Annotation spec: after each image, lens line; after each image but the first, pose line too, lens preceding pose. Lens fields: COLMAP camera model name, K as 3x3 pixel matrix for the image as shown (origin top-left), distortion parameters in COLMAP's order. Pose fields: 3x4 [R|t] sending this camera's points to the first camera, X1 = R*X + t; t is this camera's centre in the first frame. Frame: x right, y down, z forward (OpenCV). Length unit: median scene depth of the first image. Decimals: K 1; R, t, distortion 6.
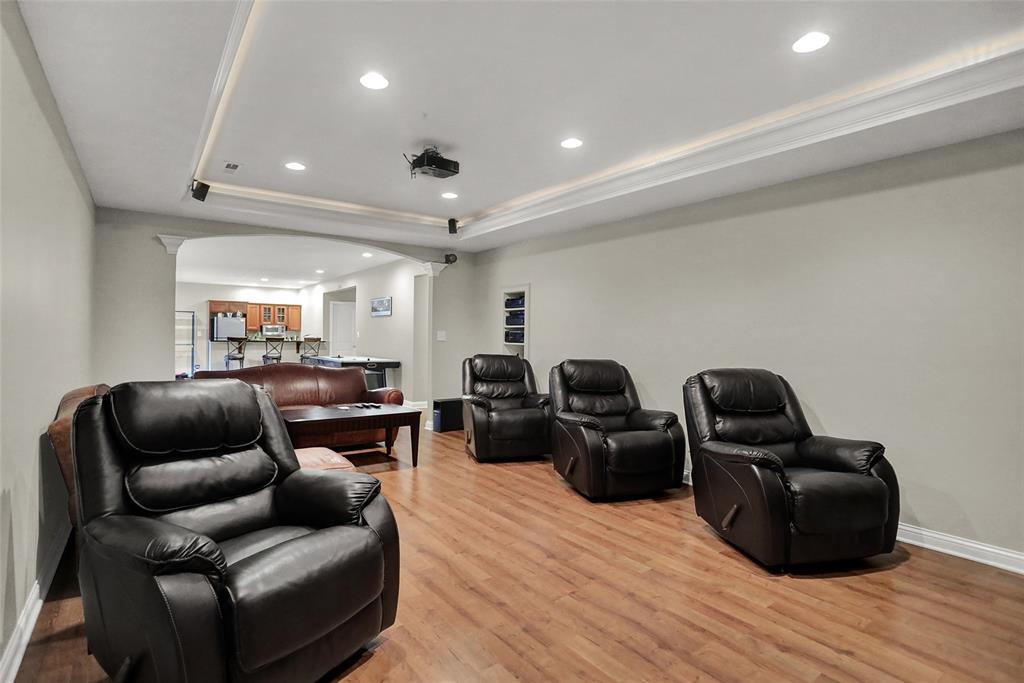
lens RADIAL K [[512.1, 0, 508.3], [0, 512.1, 339.0], [0, 0, 1]] dist [-0.054057, 0.020060]
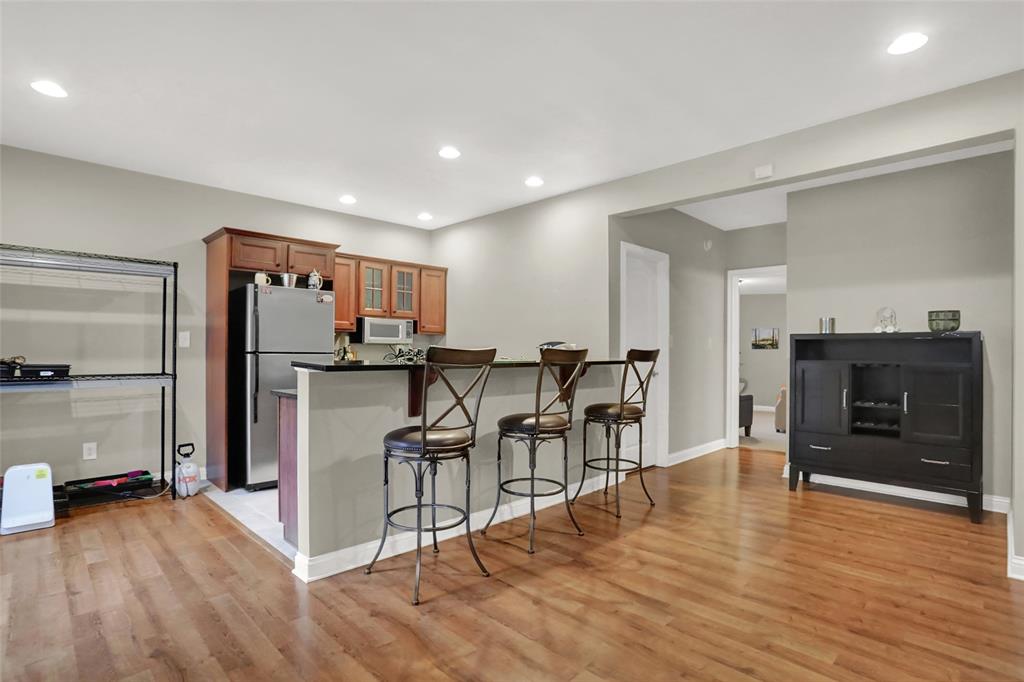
lens RADIAL K [[512.1, 0, 508.3], [0, 512.1, 338.5], [0, 0, 1]] dist [-0.054057, 0.020060]
pose [[0.988673, -0.002308, 0.150071, -0.526569], [0.006510, 0.999600, -0.027512, -0.001473], [-0.149947, 0.028177, 0.988292, 0.753605]]
